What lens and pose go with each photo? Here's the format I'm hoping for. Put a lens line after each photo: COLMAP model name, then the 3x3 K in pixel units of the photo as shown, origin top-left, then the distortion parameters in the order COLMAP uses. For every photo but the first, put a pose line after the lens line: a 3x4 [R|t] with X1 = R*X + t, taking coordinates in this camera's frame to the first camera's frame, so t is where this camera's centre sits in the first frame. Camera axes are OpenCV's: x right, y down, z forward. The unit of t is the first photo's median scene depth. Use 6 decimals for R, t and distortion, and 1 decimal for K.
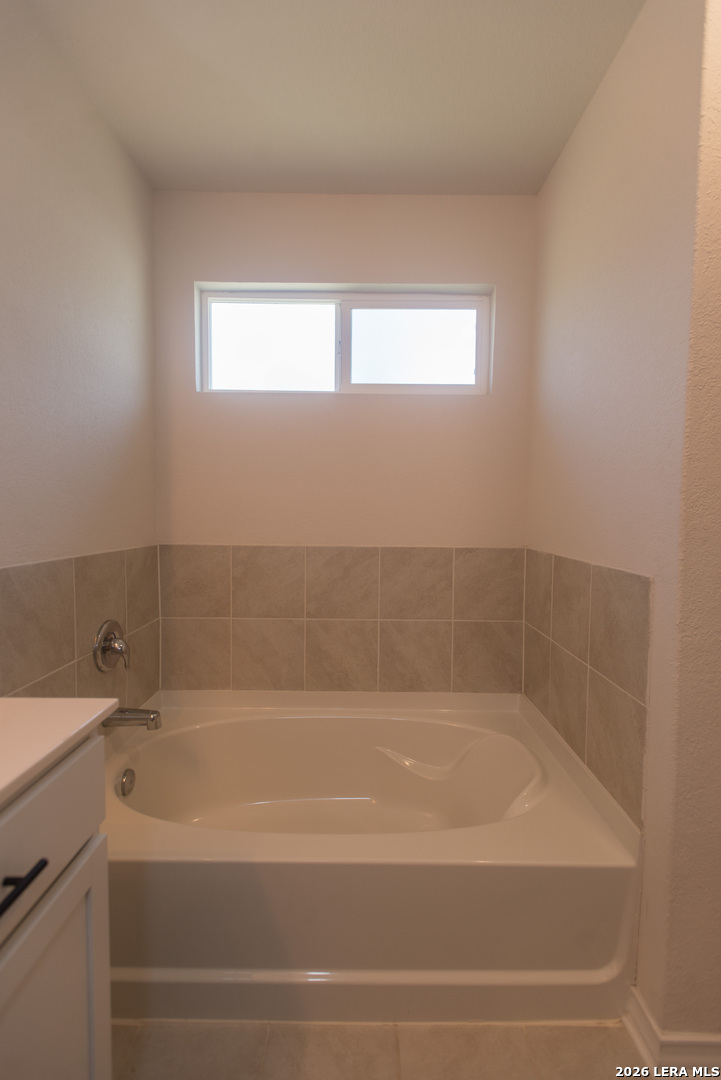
lens RADIAL K [[526.0, 0, 360.8], [0, 526.0, 546.1], [0, 0, 1]] dist [0.012584, -0.002007]
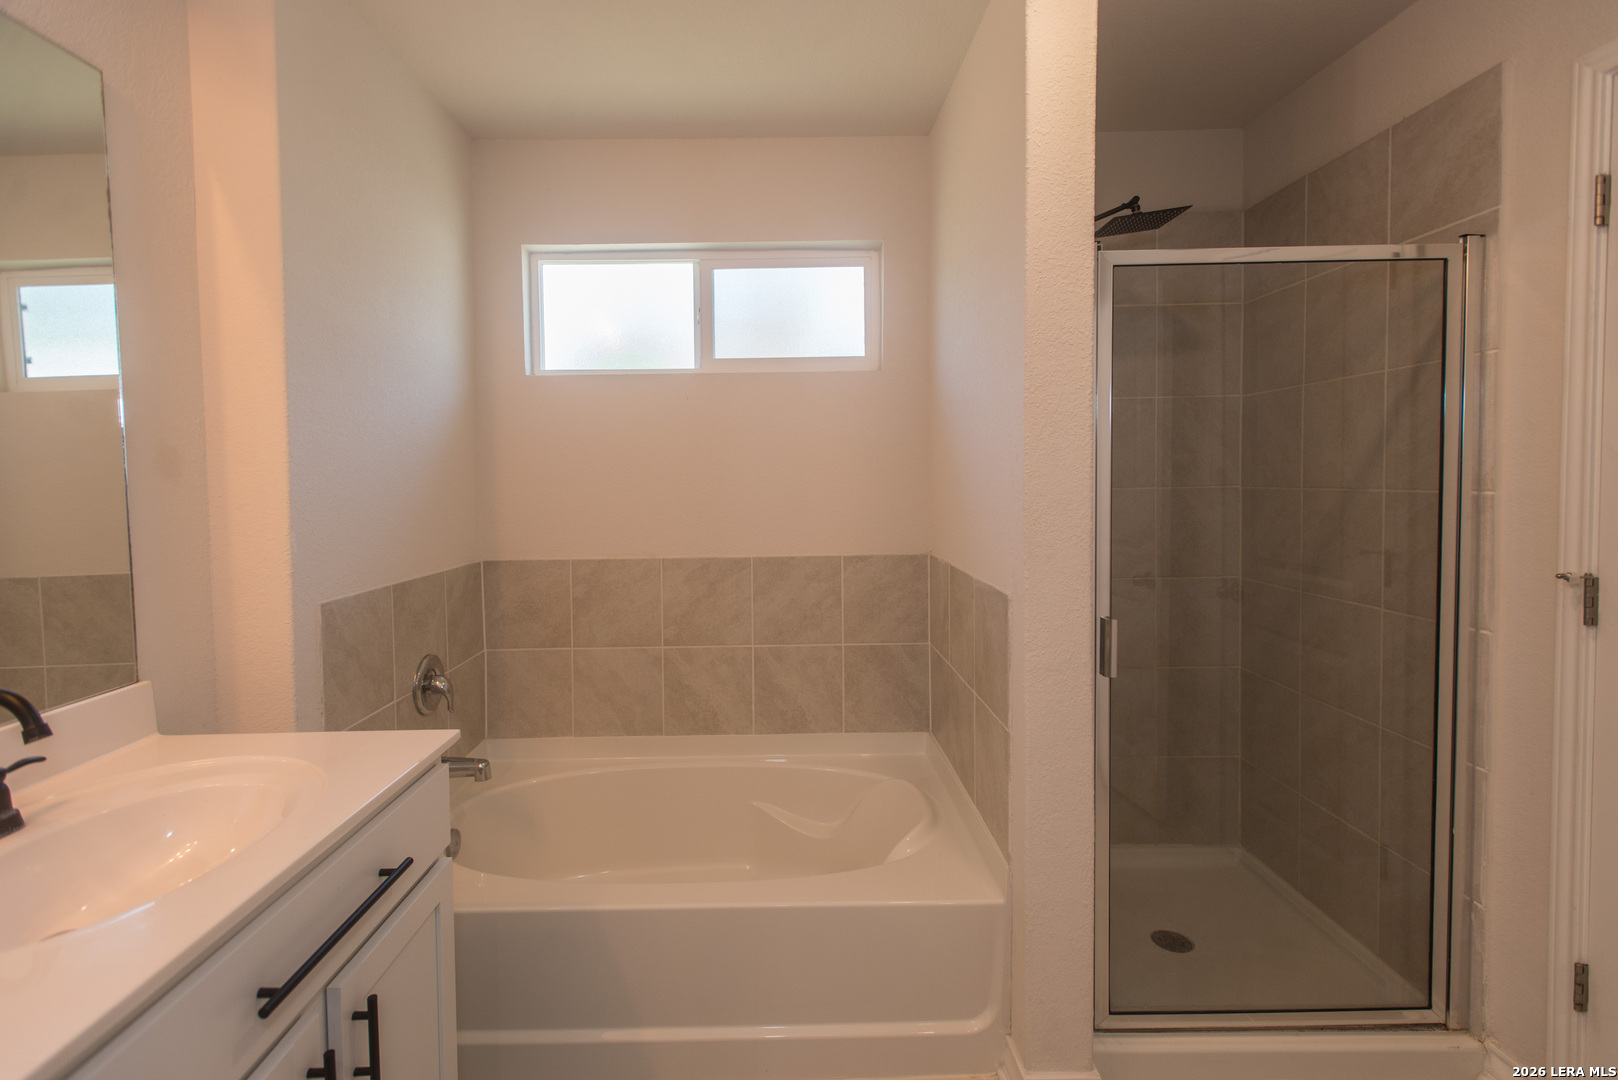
lens RADIAL K [[788.0, 0, 780.3], [0, 788.0, 510.5], [0, 0, 1]] dist [0.012584, -0.002007]
pose [[0.999662, -0.022798, 0.012528, 0.069300], [0.023163, 0.999286, -0.029848, -0.034768], [-0.011838, 0.030128, 0.999476, -0.245402]]
